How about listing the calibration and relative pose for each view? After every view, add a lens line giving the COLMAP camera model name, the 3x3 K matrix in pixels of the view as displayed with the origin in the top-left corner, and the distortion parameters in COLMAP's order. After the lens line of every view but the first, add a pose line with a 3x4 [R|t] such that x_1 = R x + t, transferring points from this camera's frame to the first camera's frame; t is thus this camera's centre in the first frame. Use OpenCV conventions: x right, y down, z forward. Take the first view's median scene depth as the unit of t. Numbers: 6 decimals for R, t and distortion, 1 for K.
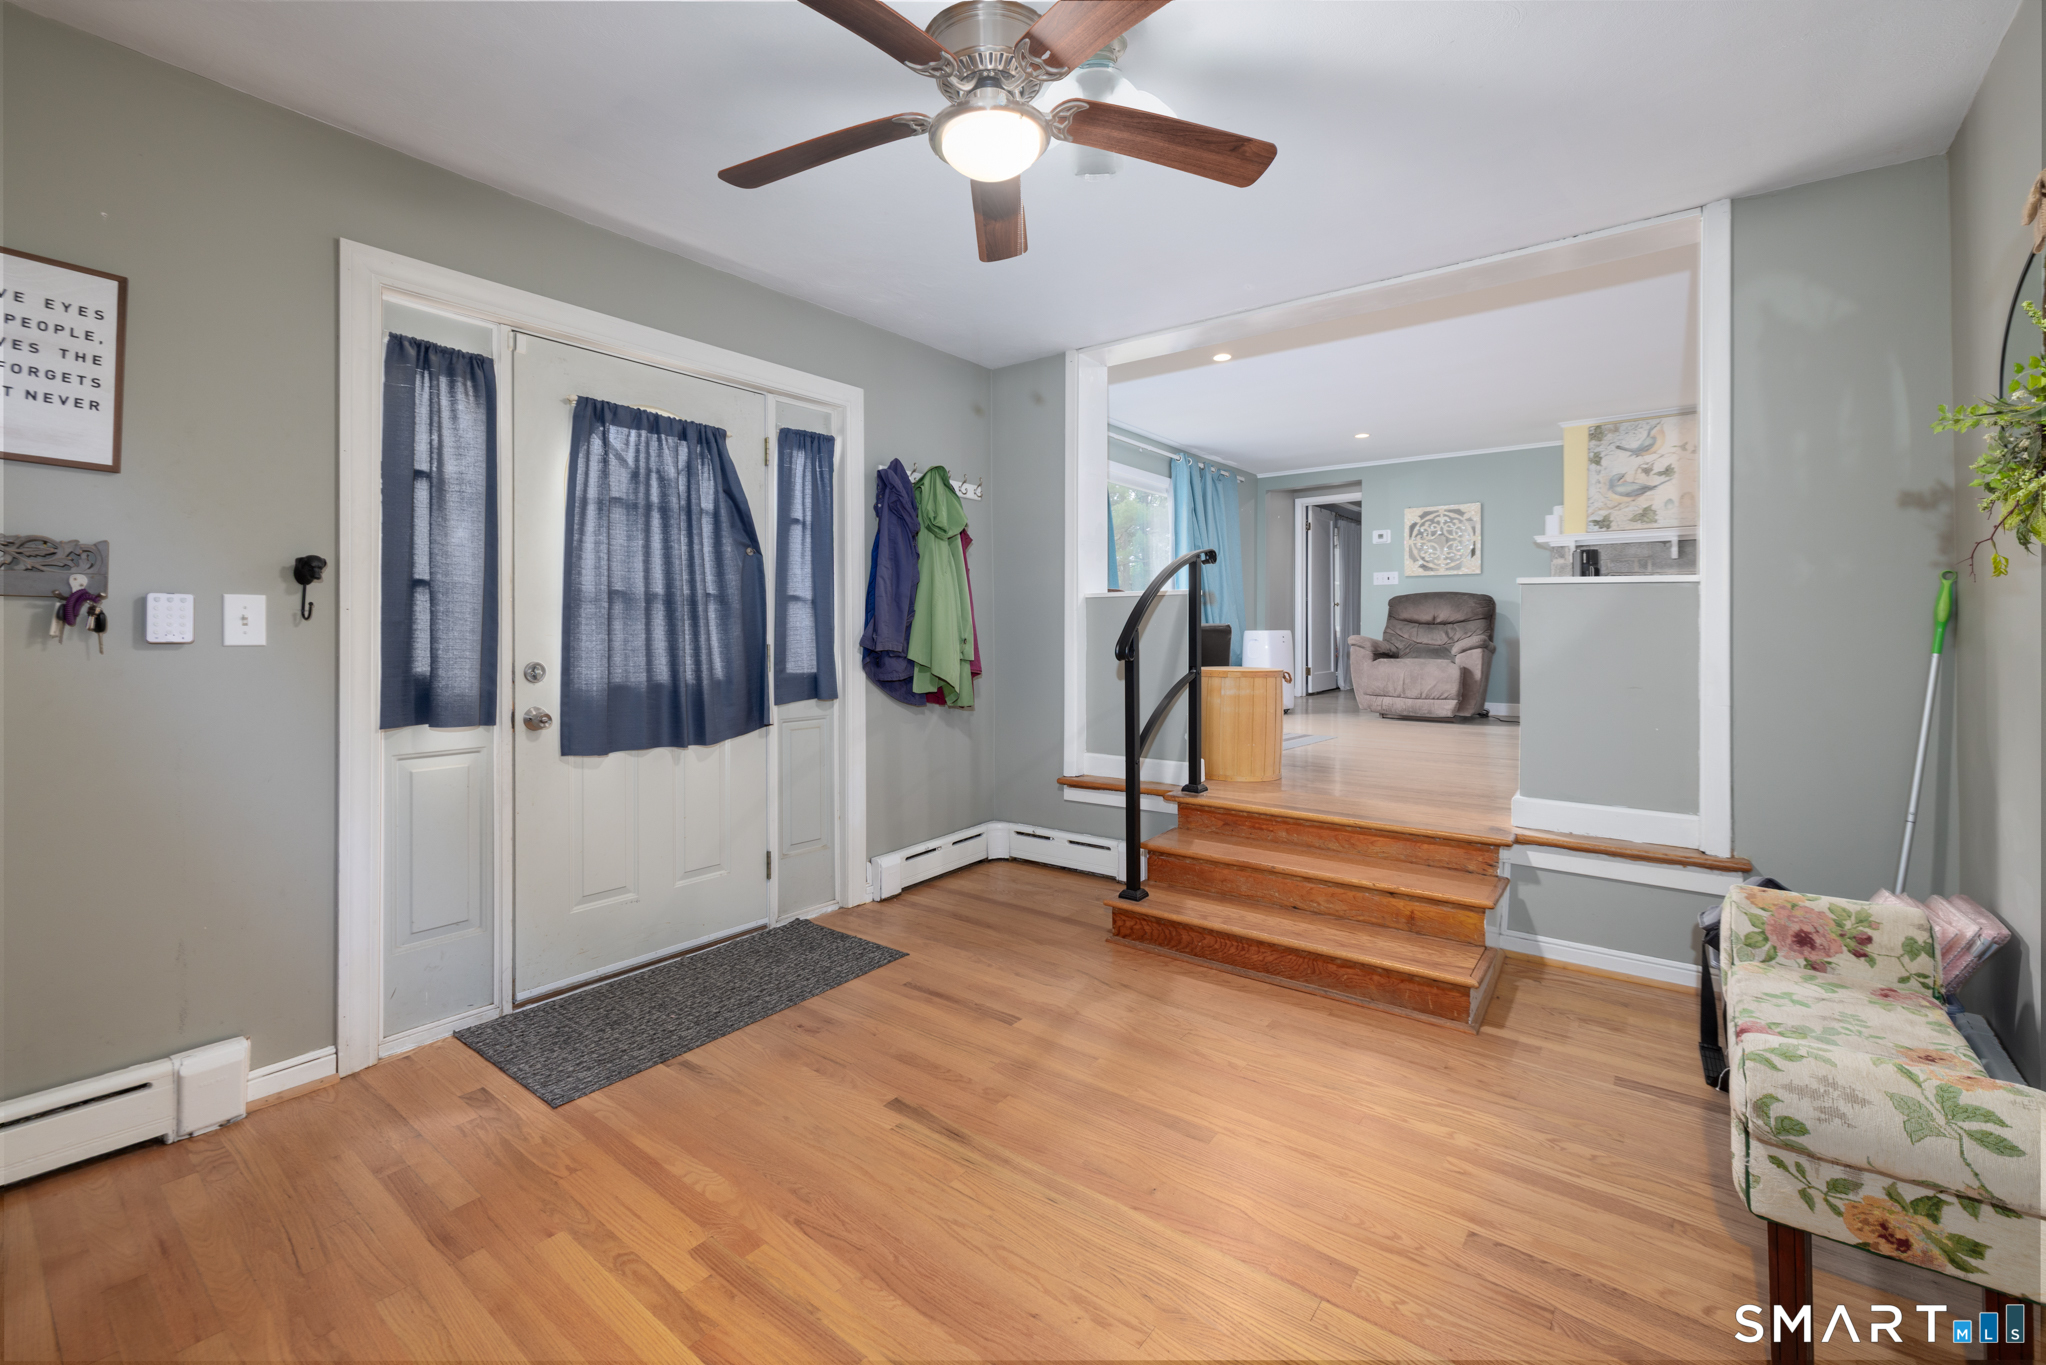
lens RADIAL K [[848.1, 0, 1009.8], [0, 848.1, 627.7], [0, 0, 1]] dist [-0.000993, -0.000598]
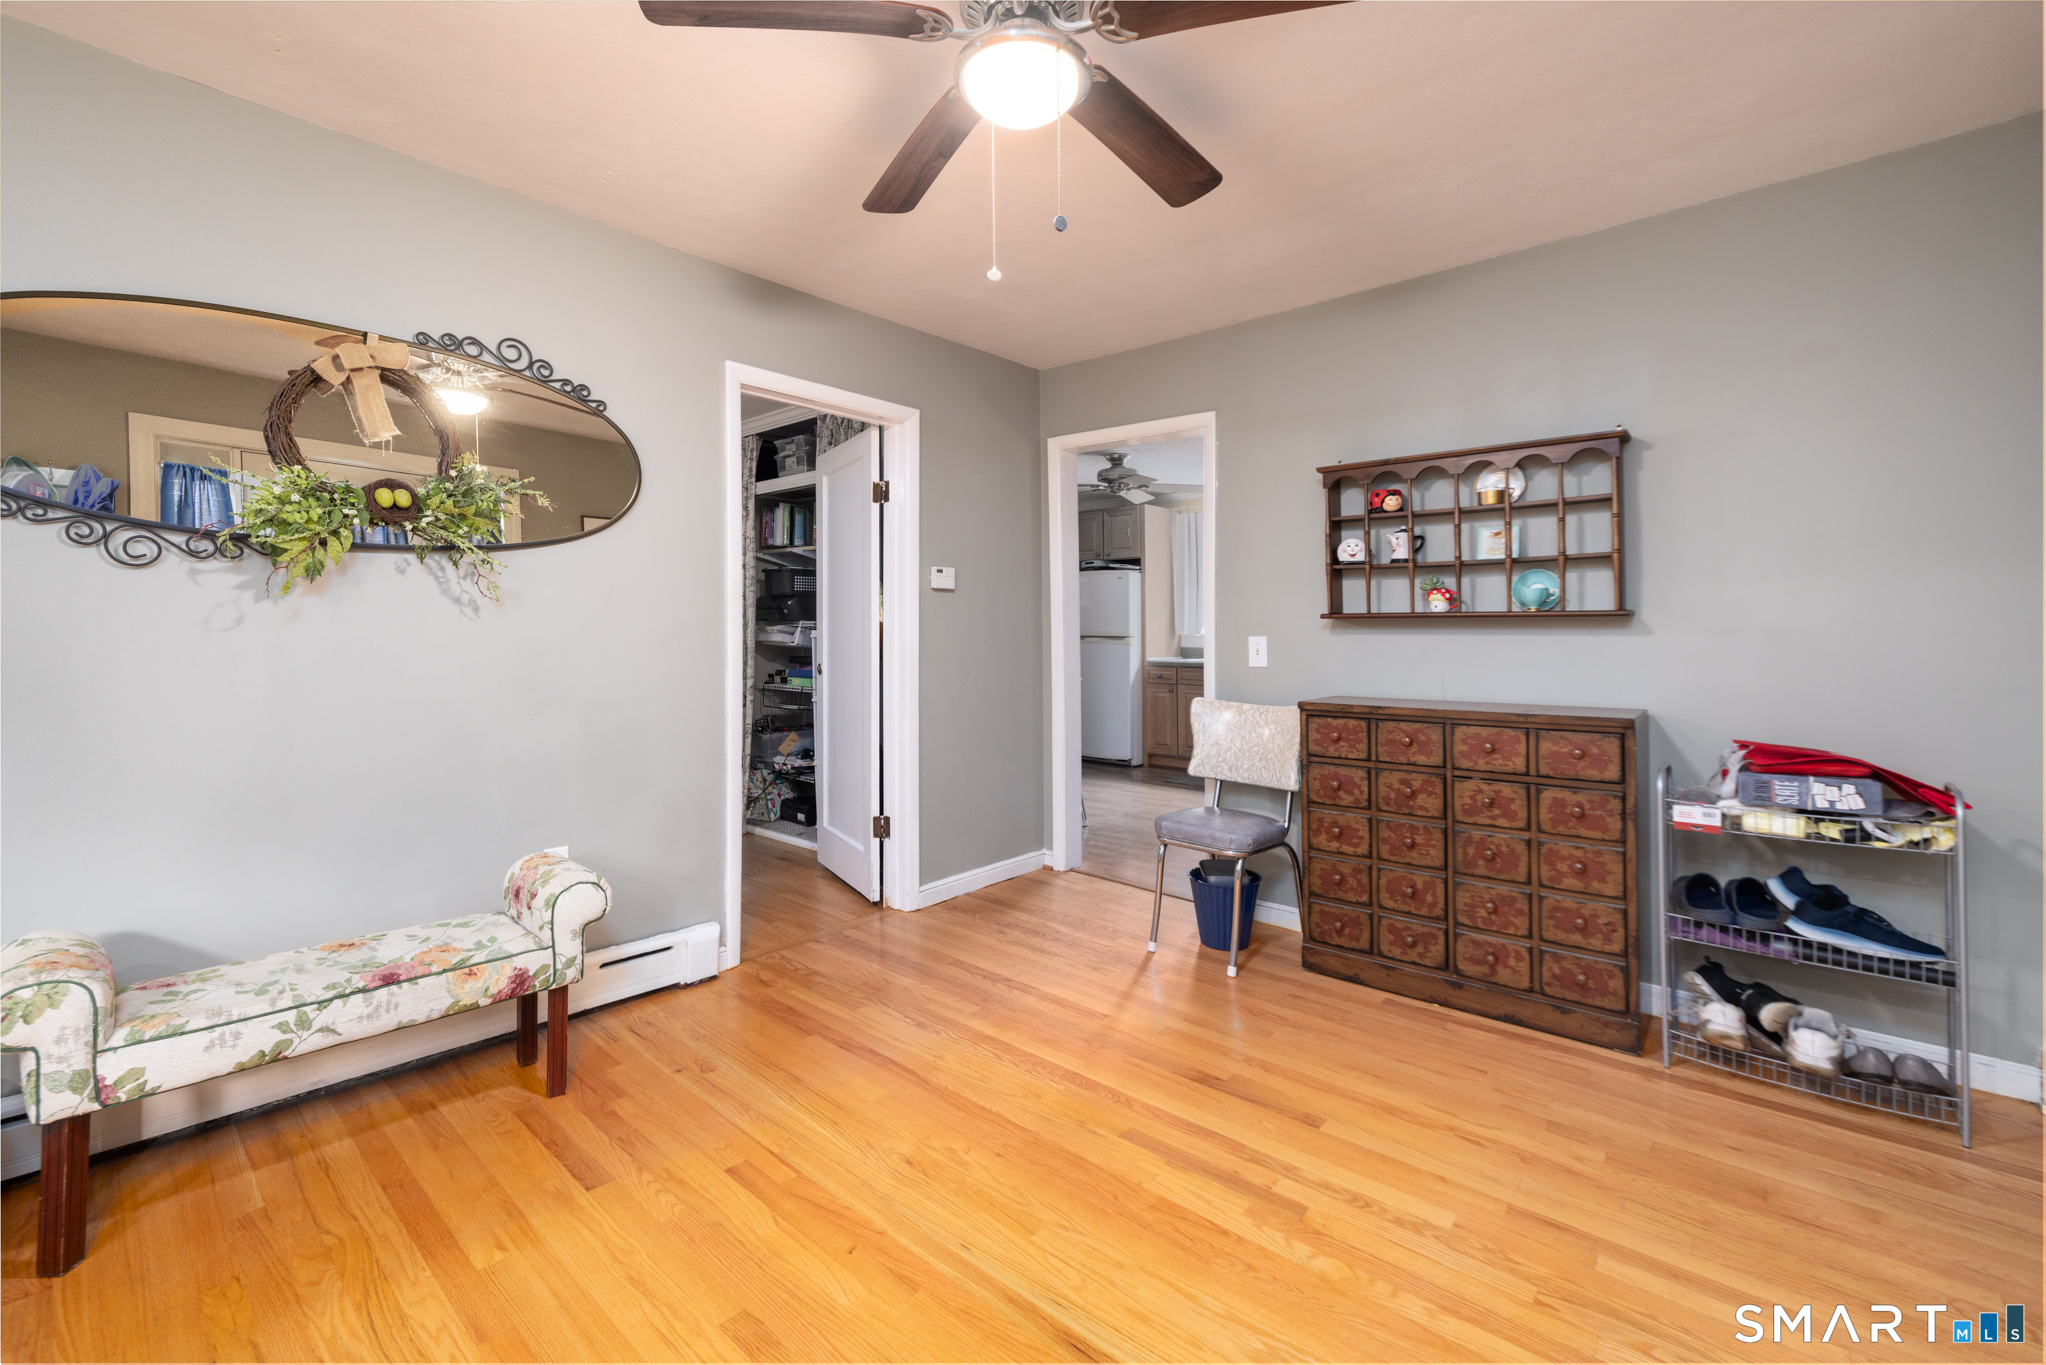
lens RADIAL K [[848.1, 0, 1009.8], [0, 848.1, 627.7], [0, 0, 1]] dist [-0.000993, -0.000598]
pose [[-0.997902, -0.006141, 0.064443, -0.059677], [-0.006815, 0.999924, -0.010234, 0.000660], [-0.064375, -0.010652, -0.997869, 2.089955]]
